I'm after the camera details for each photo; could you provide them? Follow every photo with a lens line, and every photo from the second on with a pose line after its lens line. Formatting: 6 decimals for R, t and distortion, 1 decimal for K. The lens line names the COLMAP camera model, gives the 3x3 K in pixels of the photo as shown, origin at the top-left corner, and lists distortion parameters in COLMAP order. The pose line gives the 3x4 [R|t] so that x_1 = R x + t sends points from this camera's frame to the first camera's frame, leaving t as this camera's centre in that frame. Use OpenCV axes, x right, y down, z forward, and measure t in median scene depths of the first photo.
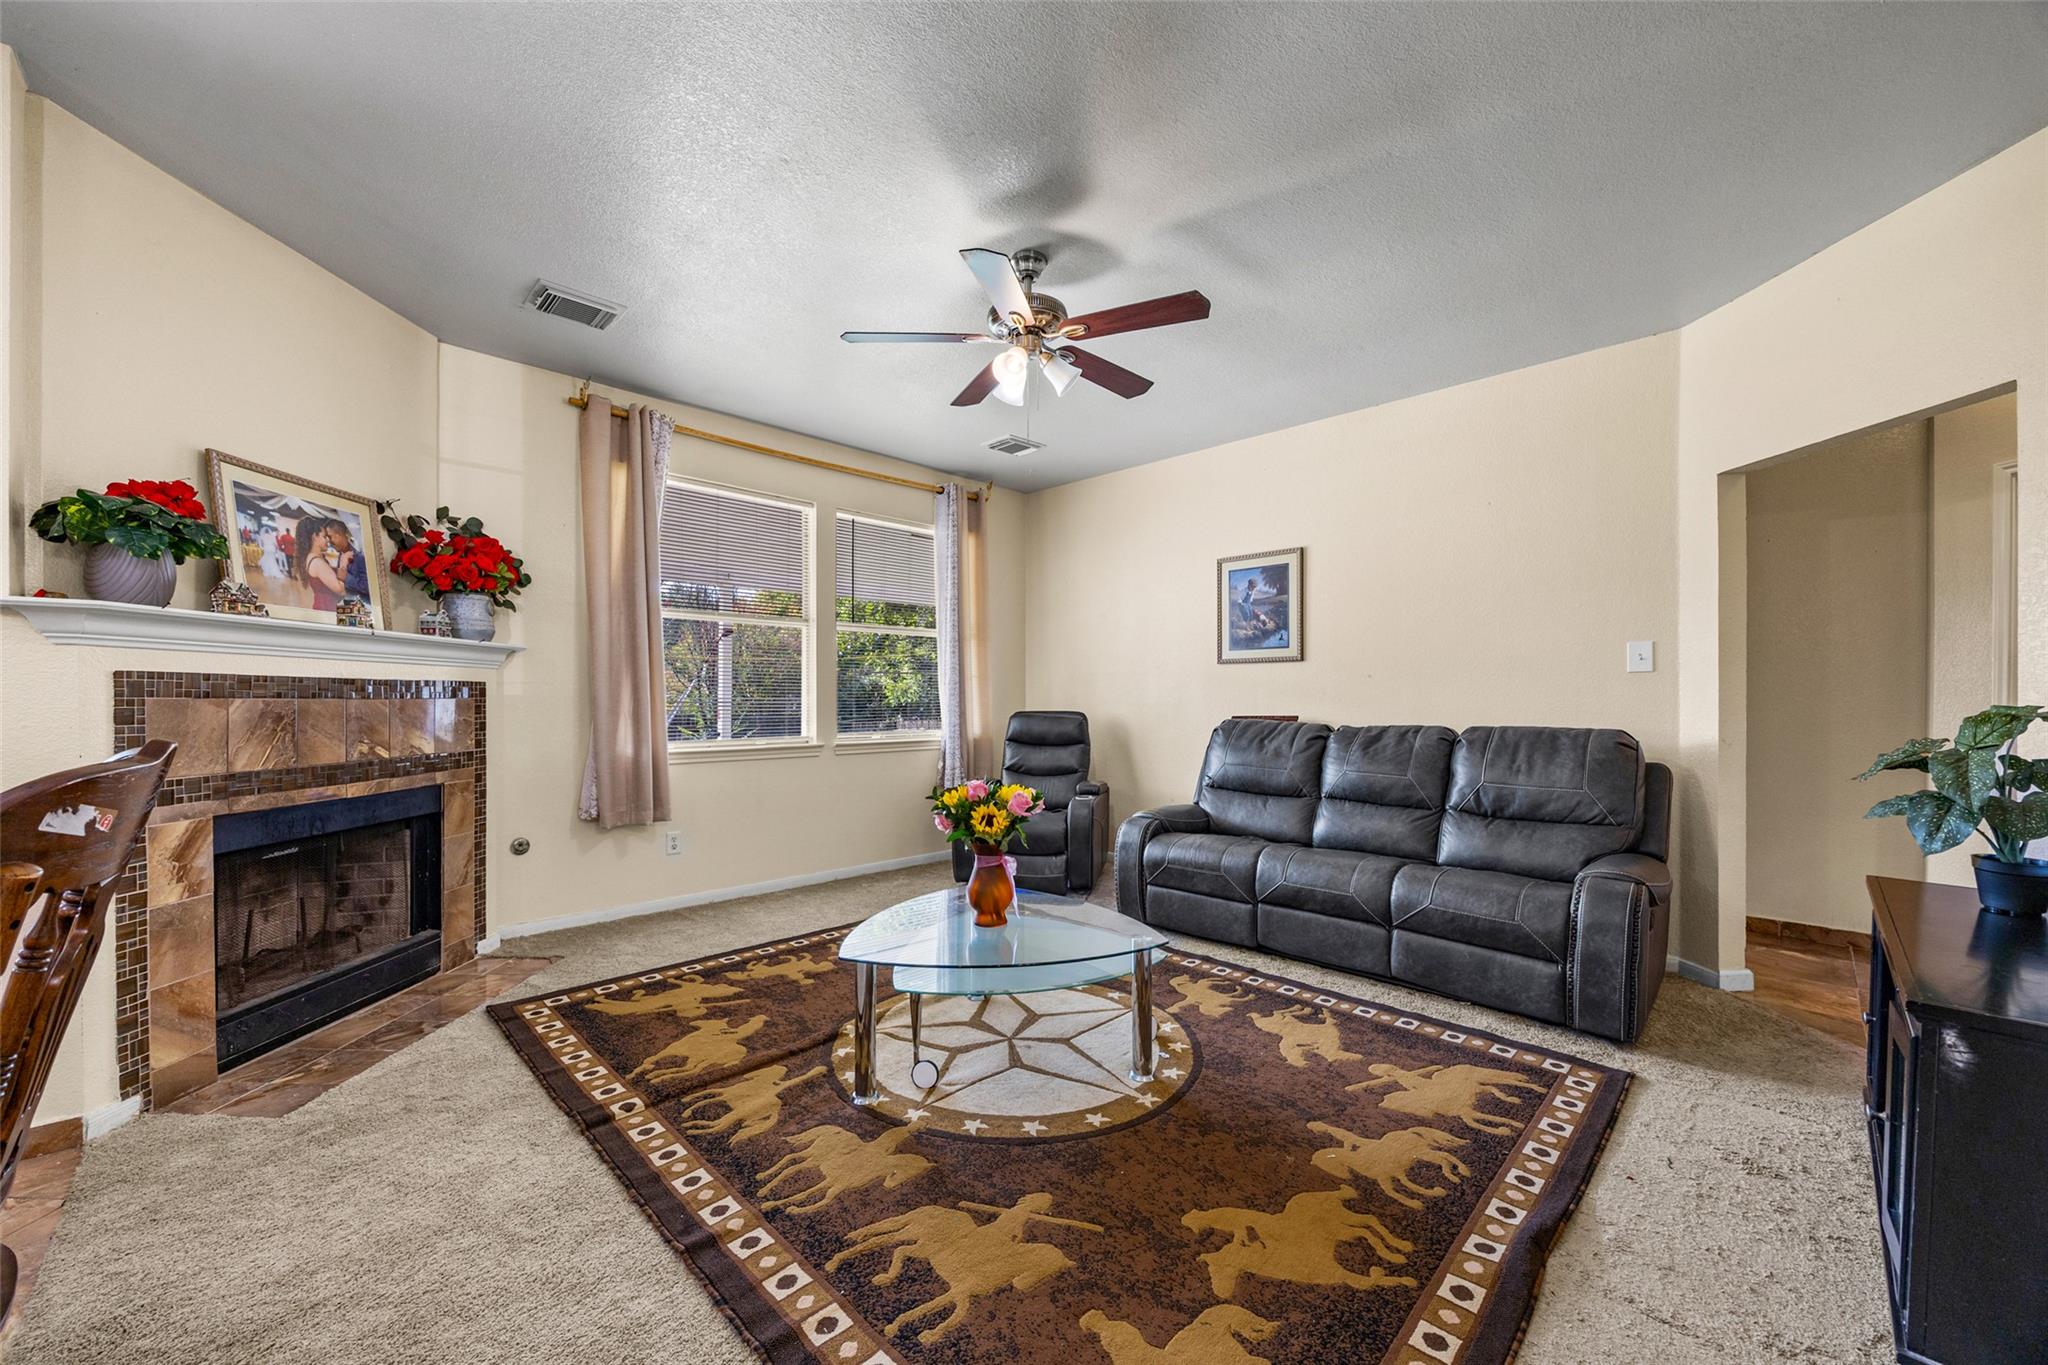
lens RADIAL K [[791.6, 0, 1022.2], [0, 791.6, 697.2], [0, 0, 1]] dist [0.000278, 0.000203]
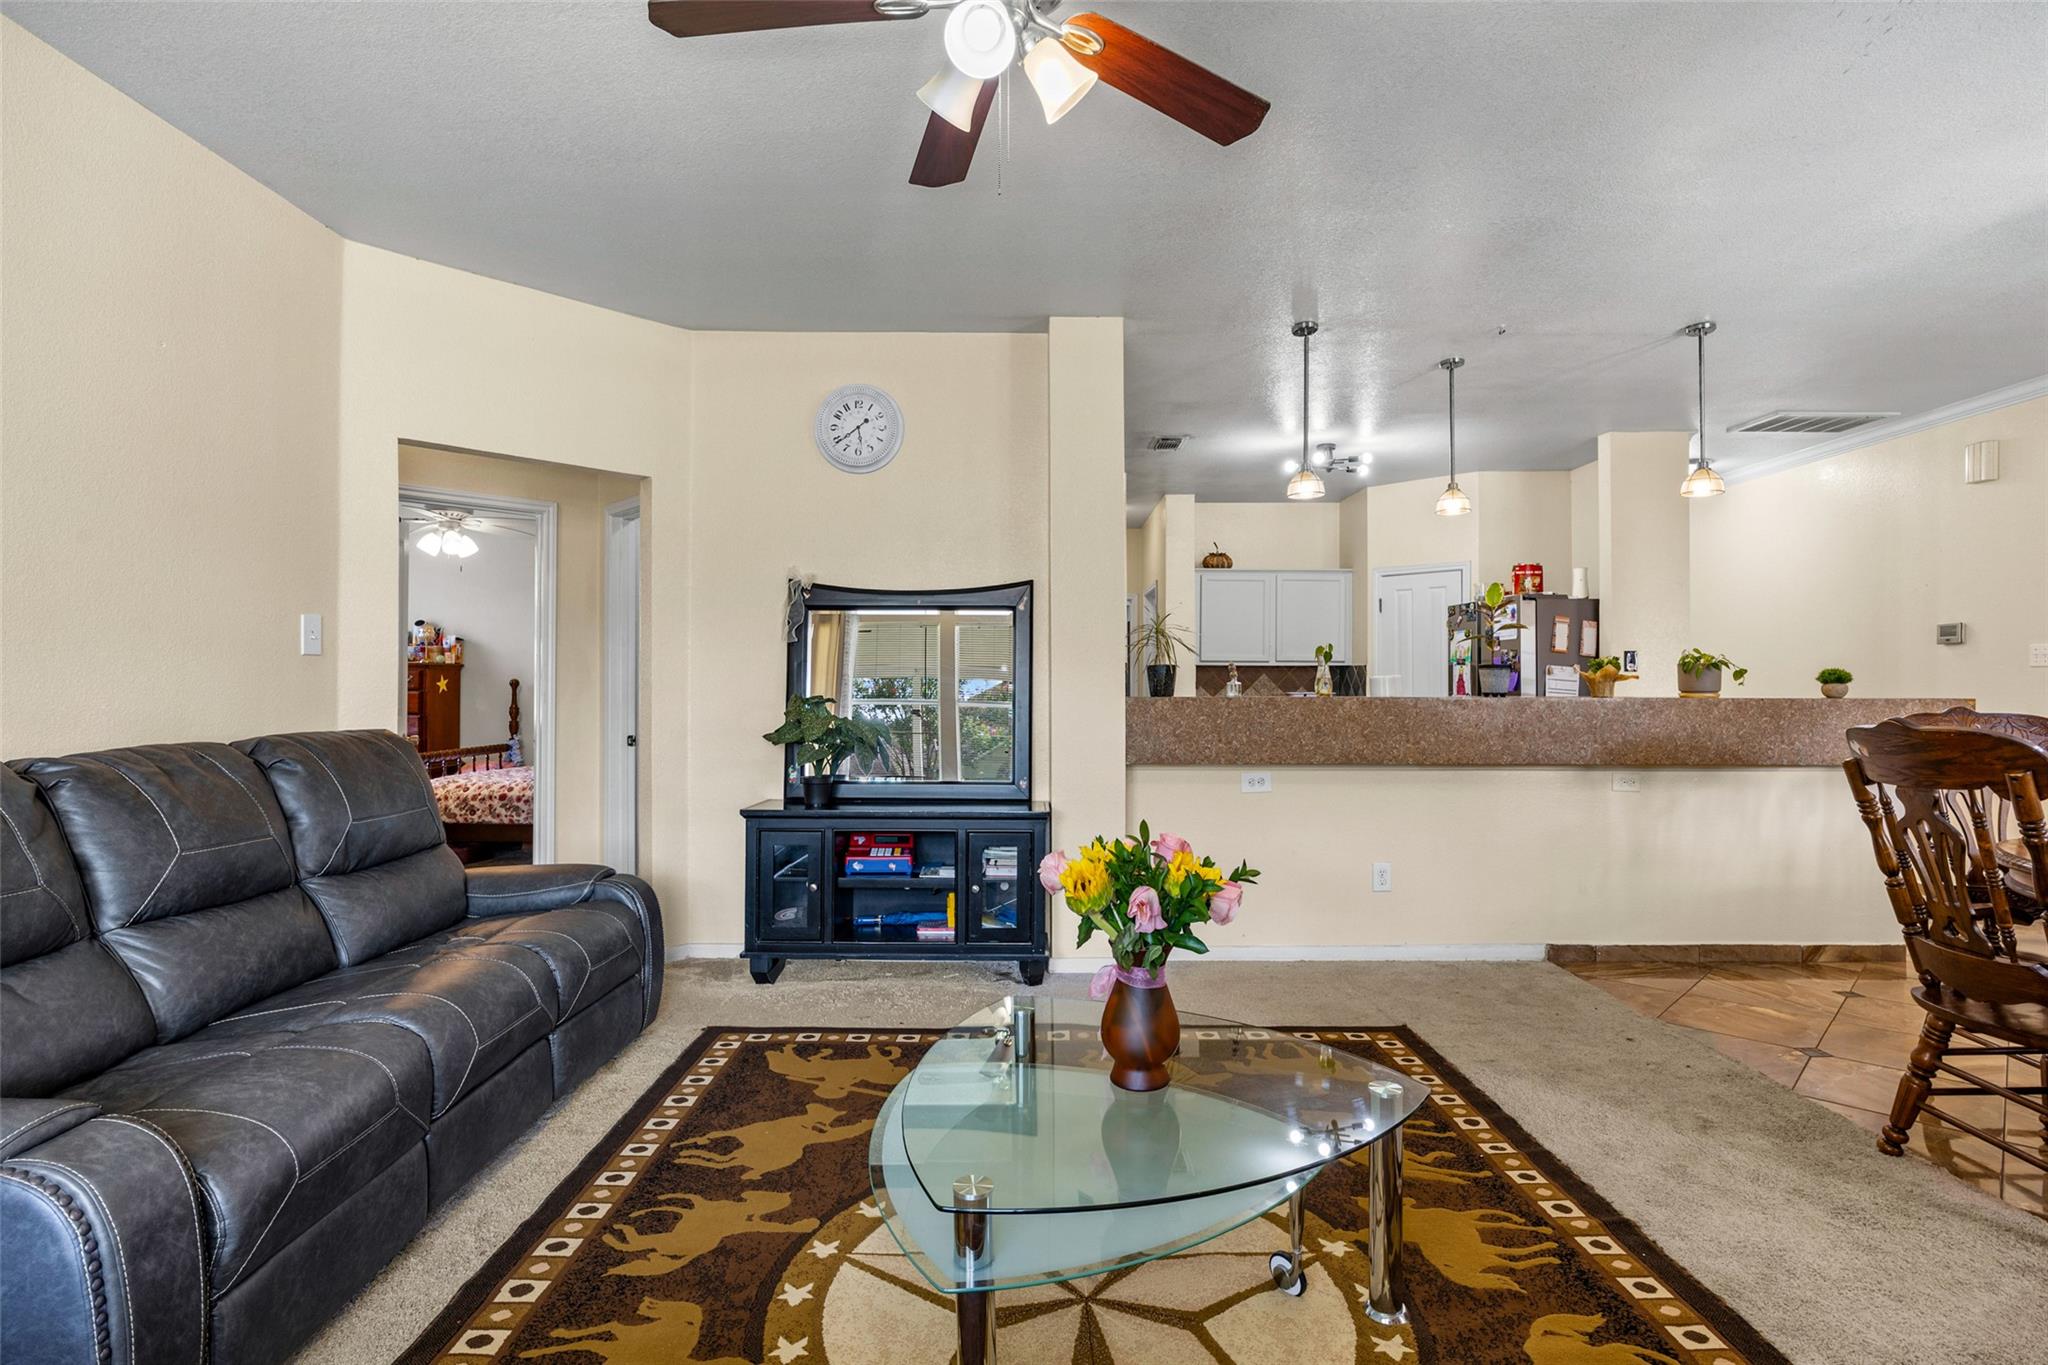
lens RADIAL K [[997.0, 0, 1018.6], [0, 997.0, 678.2], [0, 0, 1]] dist [-0.008108, -0.000125]
pose [[-0.703613, 0.003310, 0.710575, -0.413066], [-0.003749, 0.999958, -0.008370, -0.004407], [-0.710573, -0.008553, -0.703571, 1.305571]]
